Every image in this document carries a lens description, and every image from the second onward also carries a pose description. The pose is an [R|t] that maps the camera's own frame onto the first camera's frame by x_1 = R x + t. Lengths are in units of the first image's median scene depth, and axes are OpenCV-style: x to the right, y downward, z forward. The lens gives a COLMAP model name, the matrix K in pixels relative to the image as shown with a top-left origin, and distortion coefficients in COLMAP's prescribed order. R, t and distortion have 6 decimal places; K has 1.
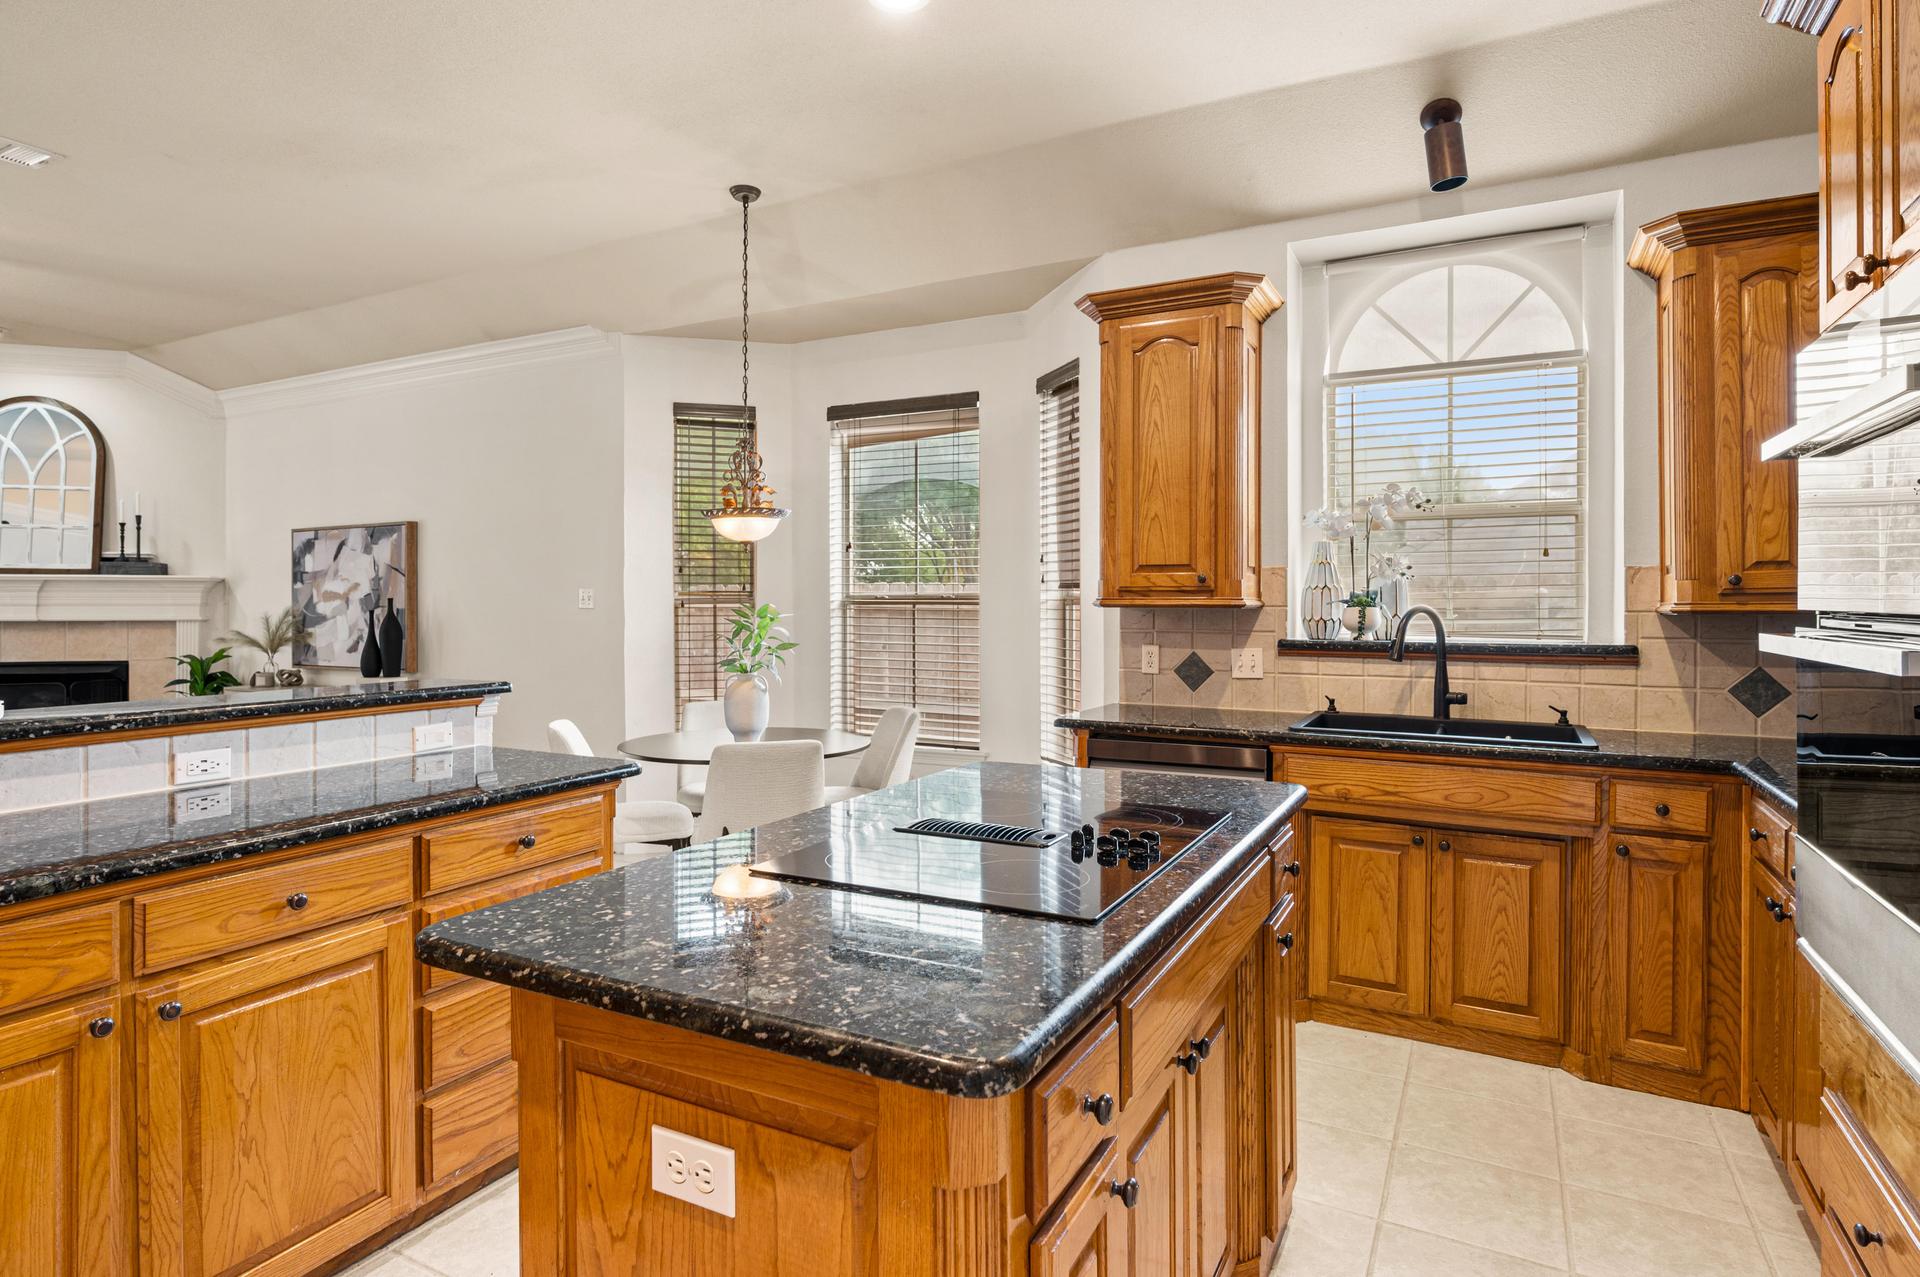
lens RADIAL K [[1026.5, 0, 956.3], [0, 1026.5, 592.0], [0, 0, 1]] dist [-0.001756, 0.001888]
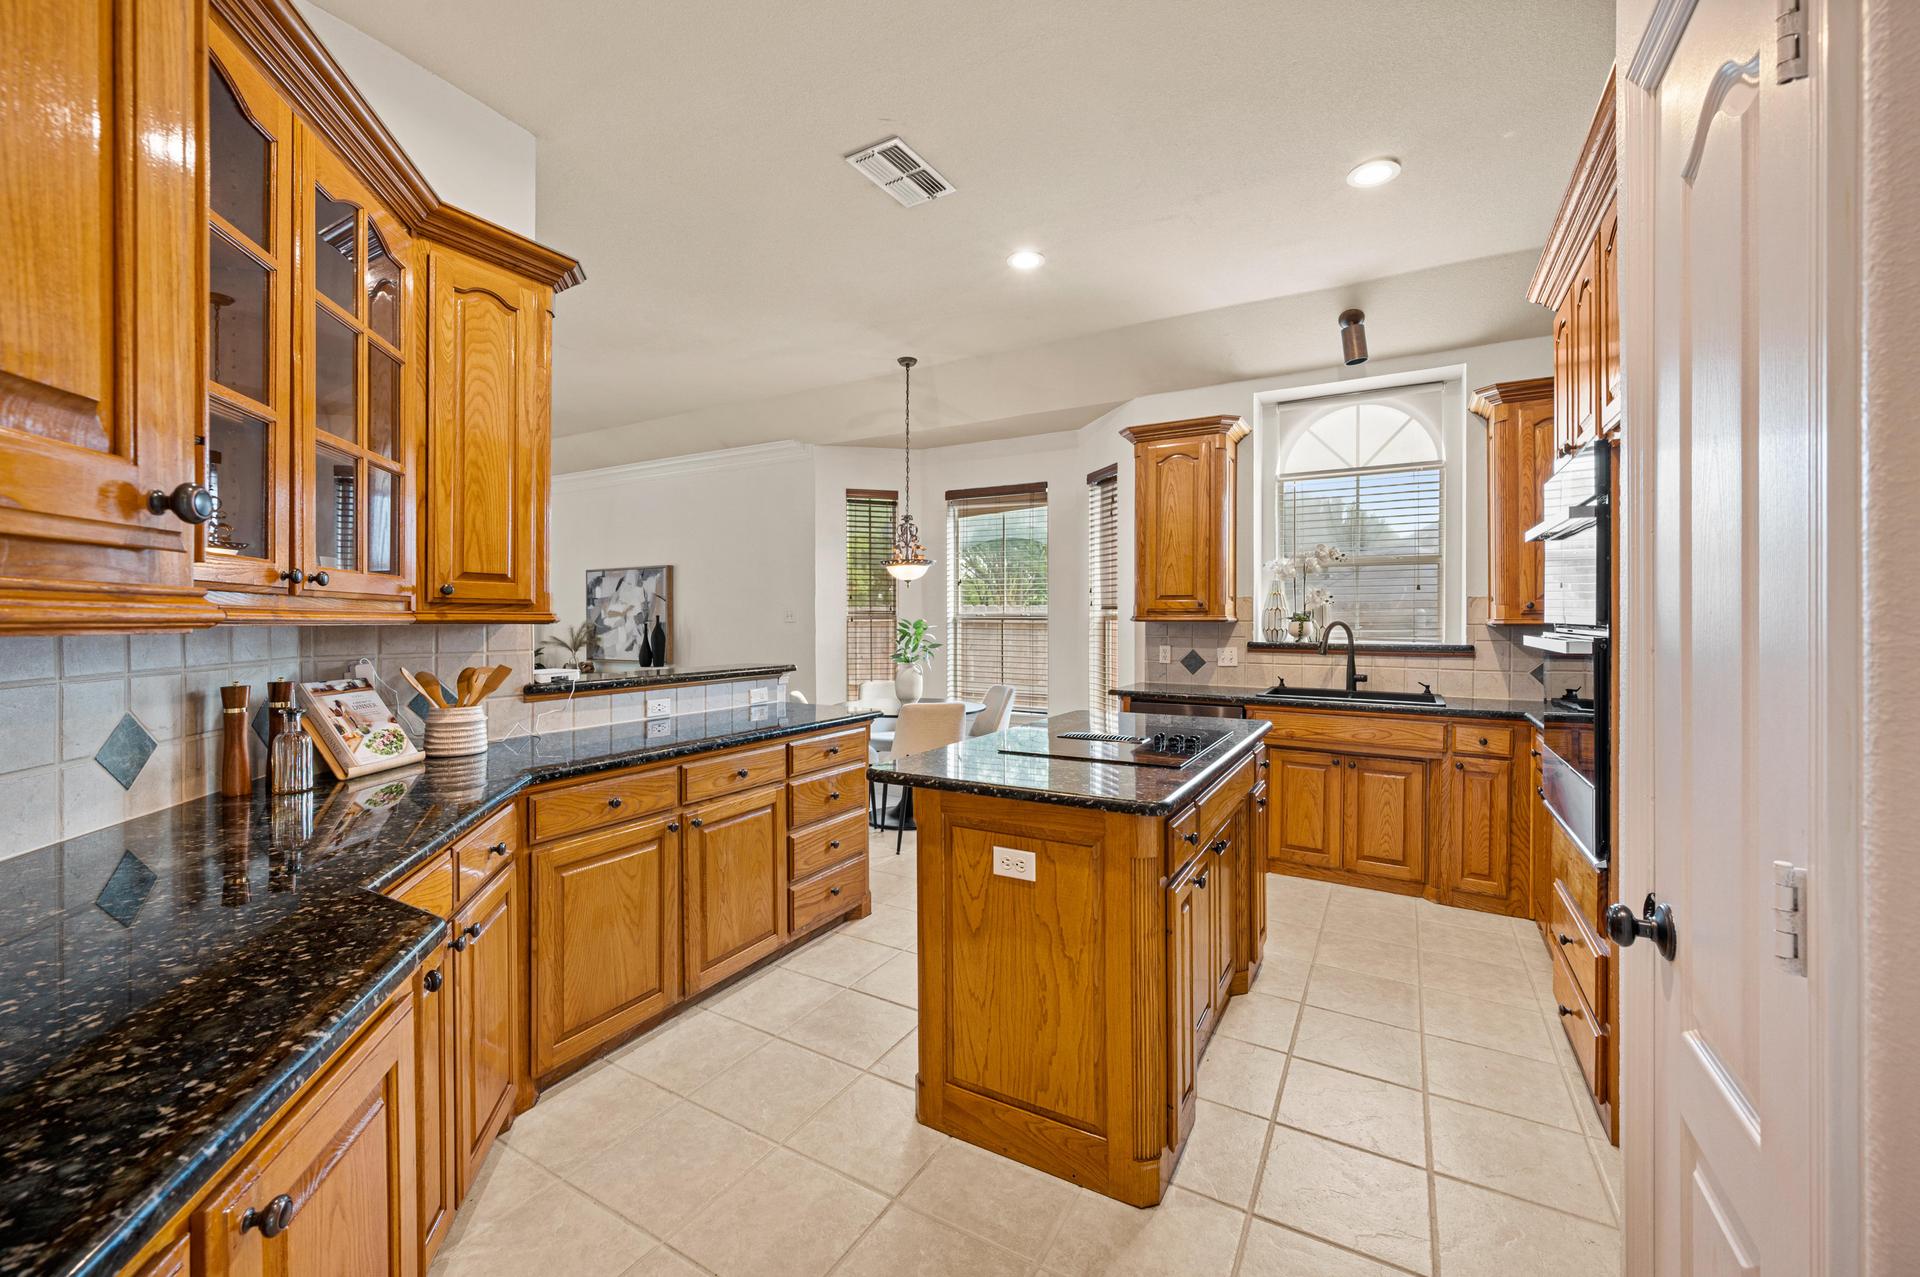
lens RADIAL K [[767.5, 0, 957.2], [0, 767.5, 613.1], [0, 0, 1]] dist [-0.000257, -0.000038]
pose [[0.999256, 0.000571, -0.038555, -0.083957], [-0.000459, 0.999996, 0.002908, -0.001595], [0.038557, -0.002889, 0.999252, -0.193056]]
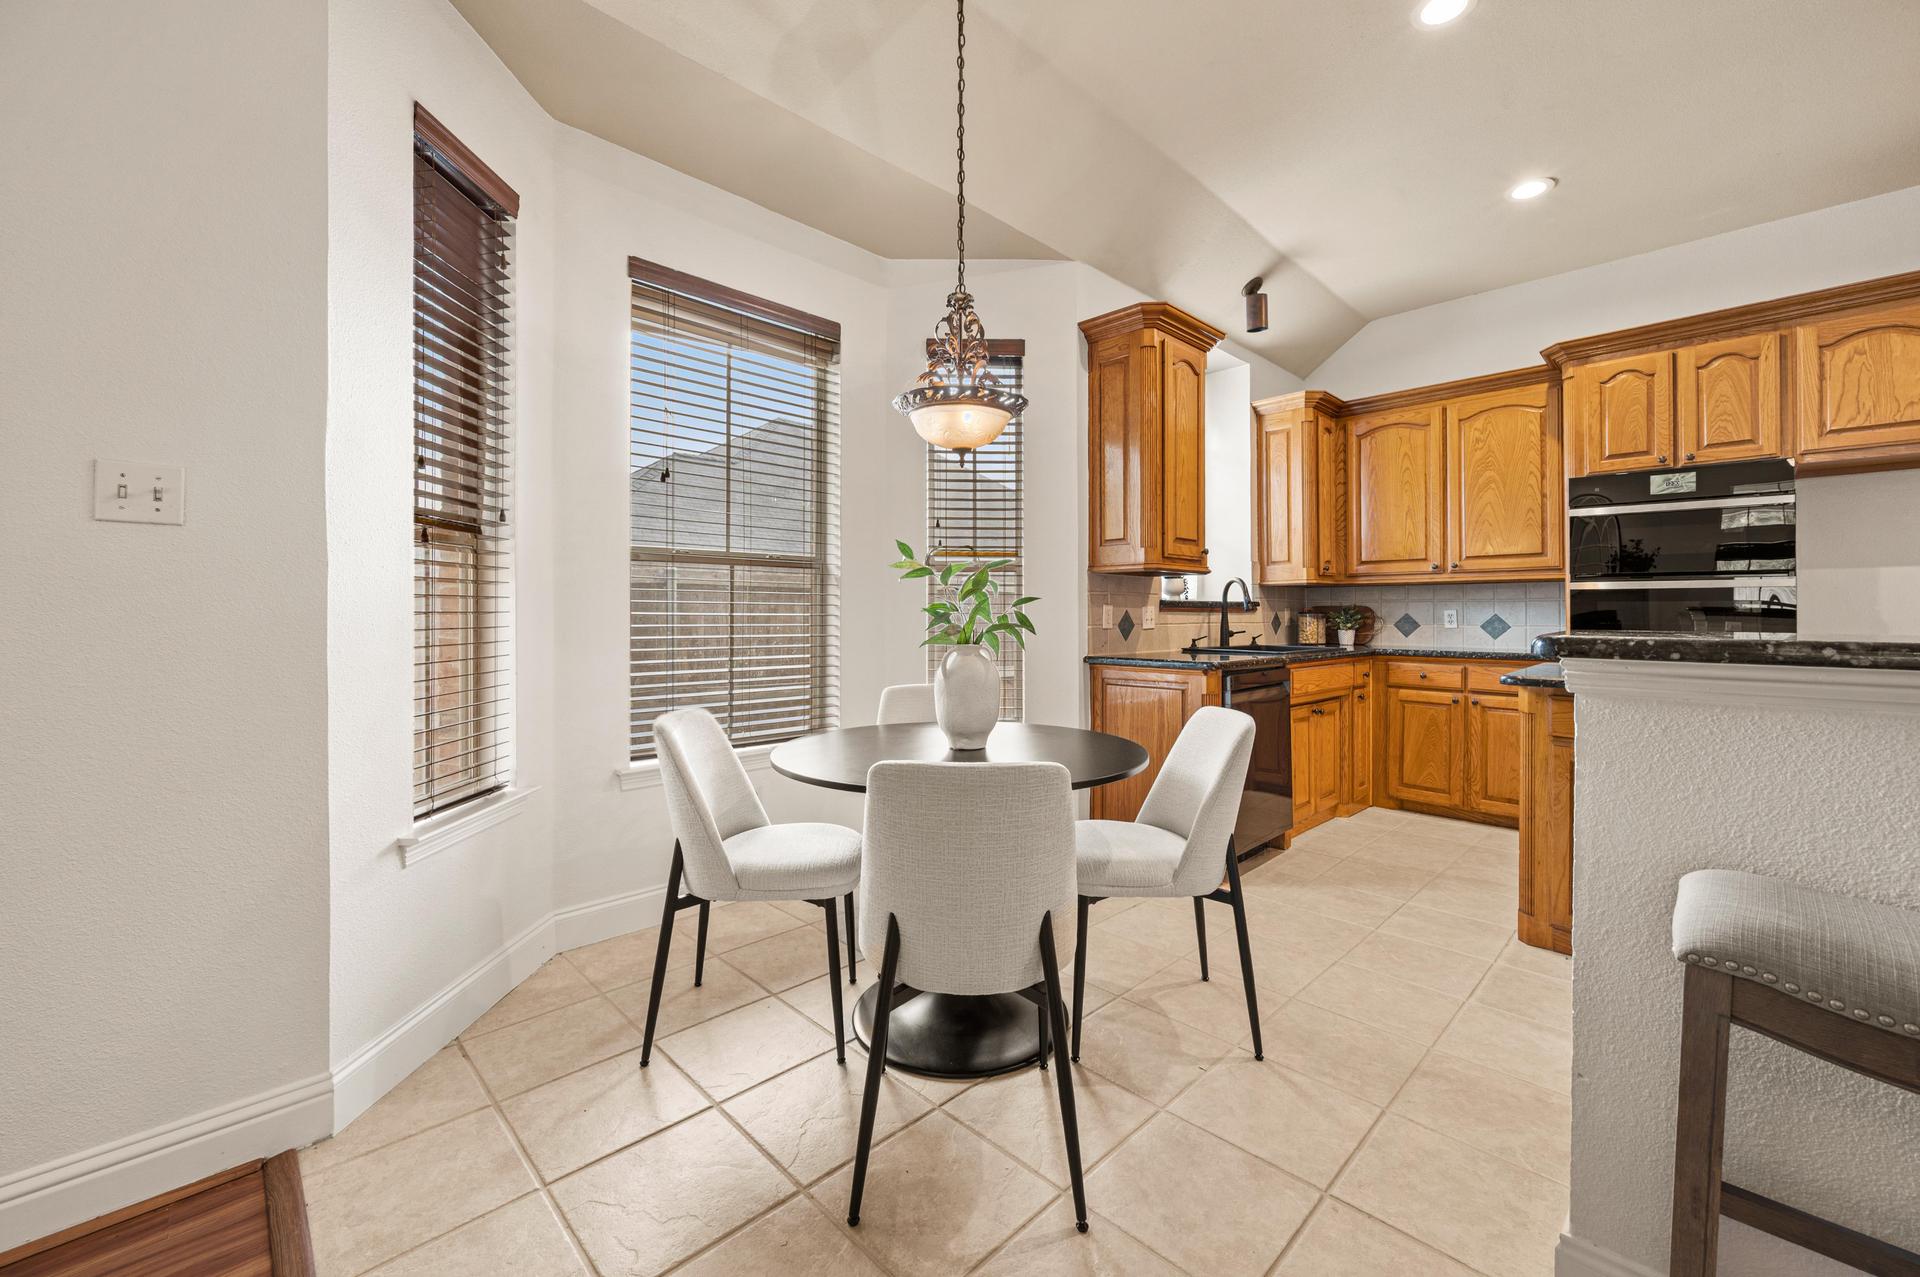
lens RADIAL K [[756.6, 0, 951.5], [0, 756.6, 610.7], [0, 0, 1]] dist [-0.012222, -0.000110]
pose [[0.318421, 0.002587, 0.947946, -0.689924], [-0.011627, 0.999932, 0.001176, 0.057630], [-0.947878, -0.011396, 0.318429, 0.869064]]
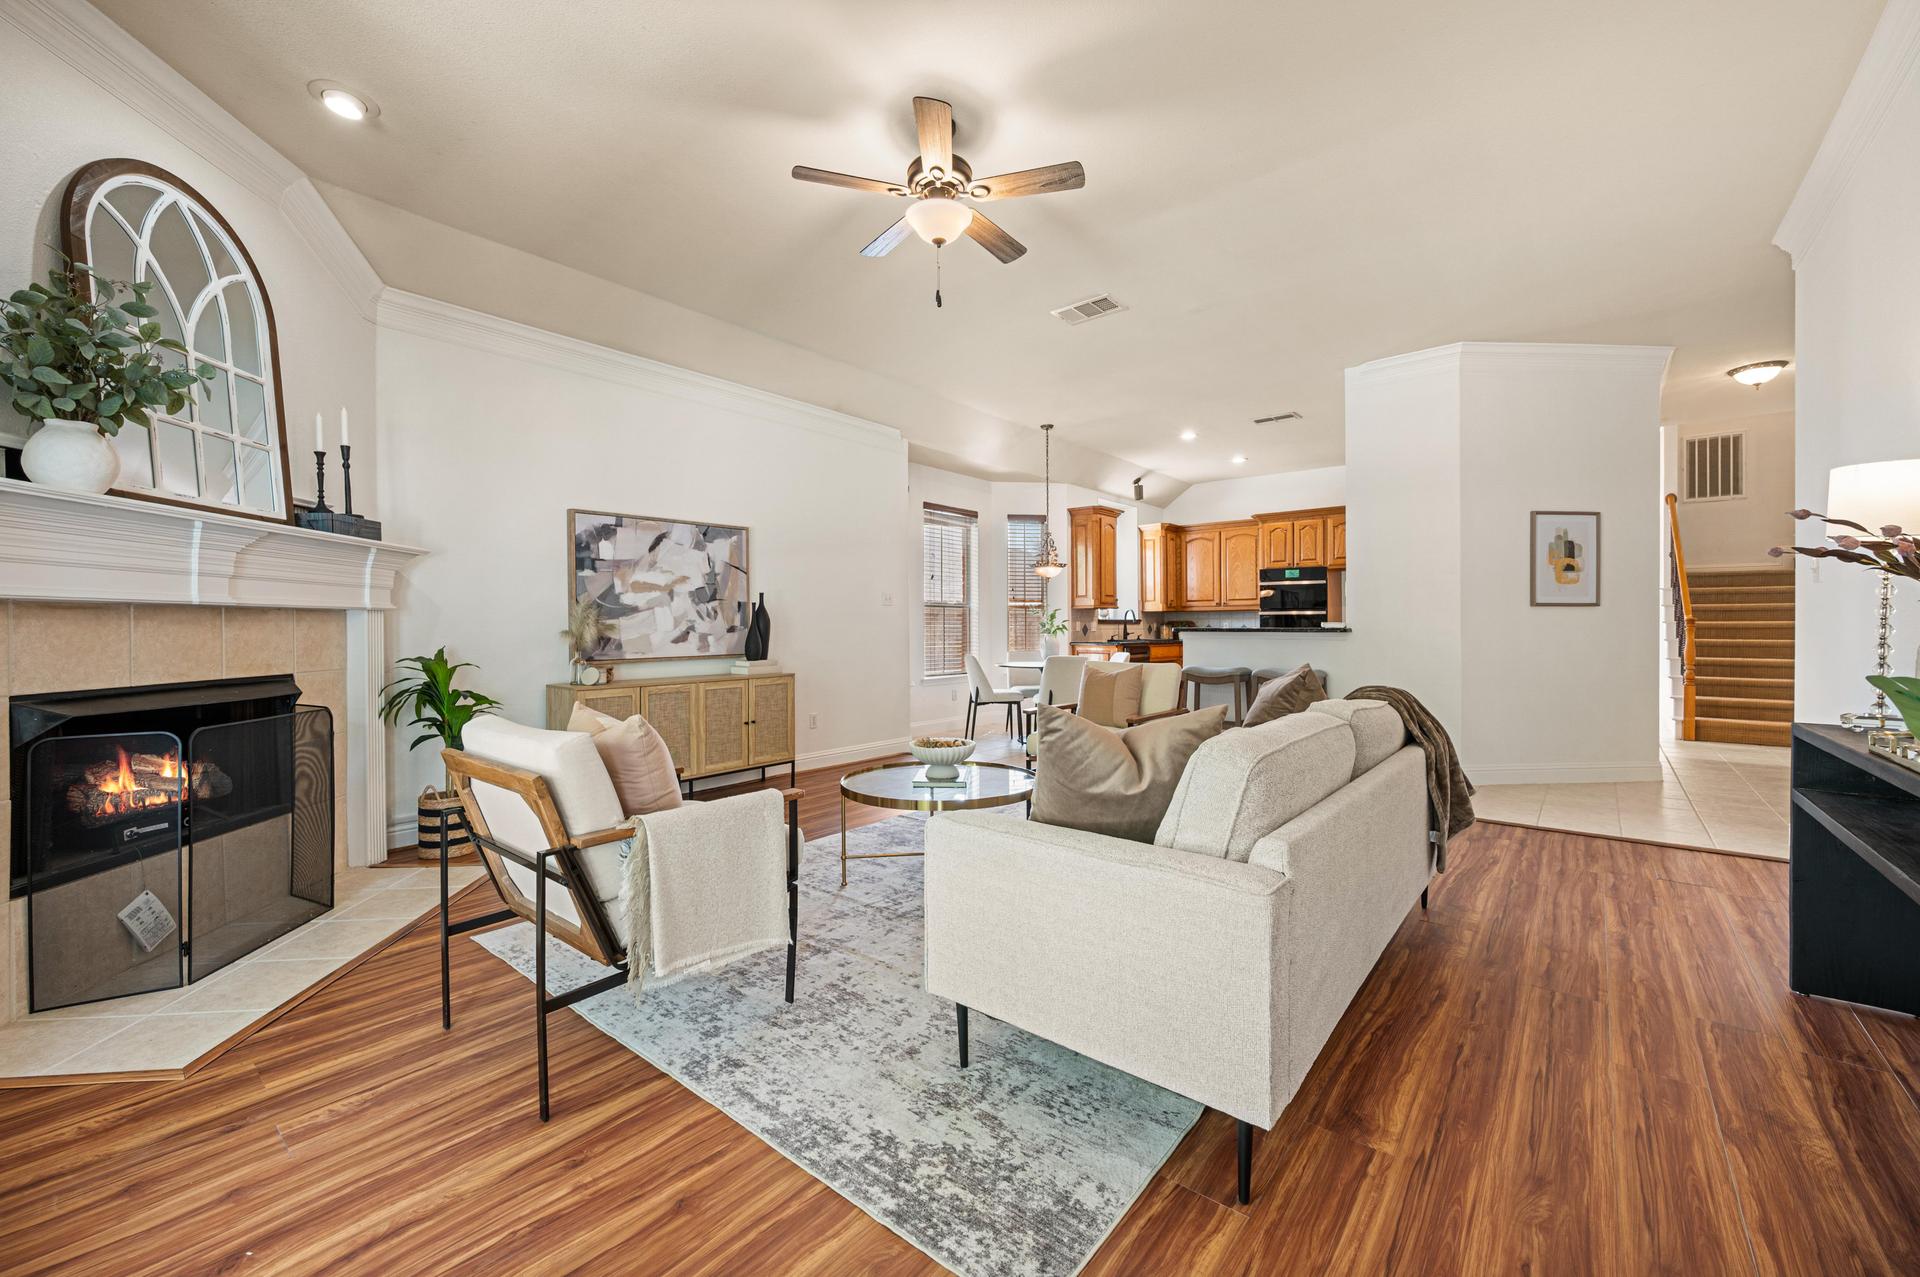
lens RADIAL K [[760.0, 0, 956.1], [0, 760.0, 629.6], [0, 0, 1]] dist [0.000545, -0.000140]
pose [[0.208650, -0.005433, 0.977975, -1.969771], [-0.005389, 0.999963, 0.006704, 0.059714], [-0.977976, -0.006669, 0.208613, 0.865296]]
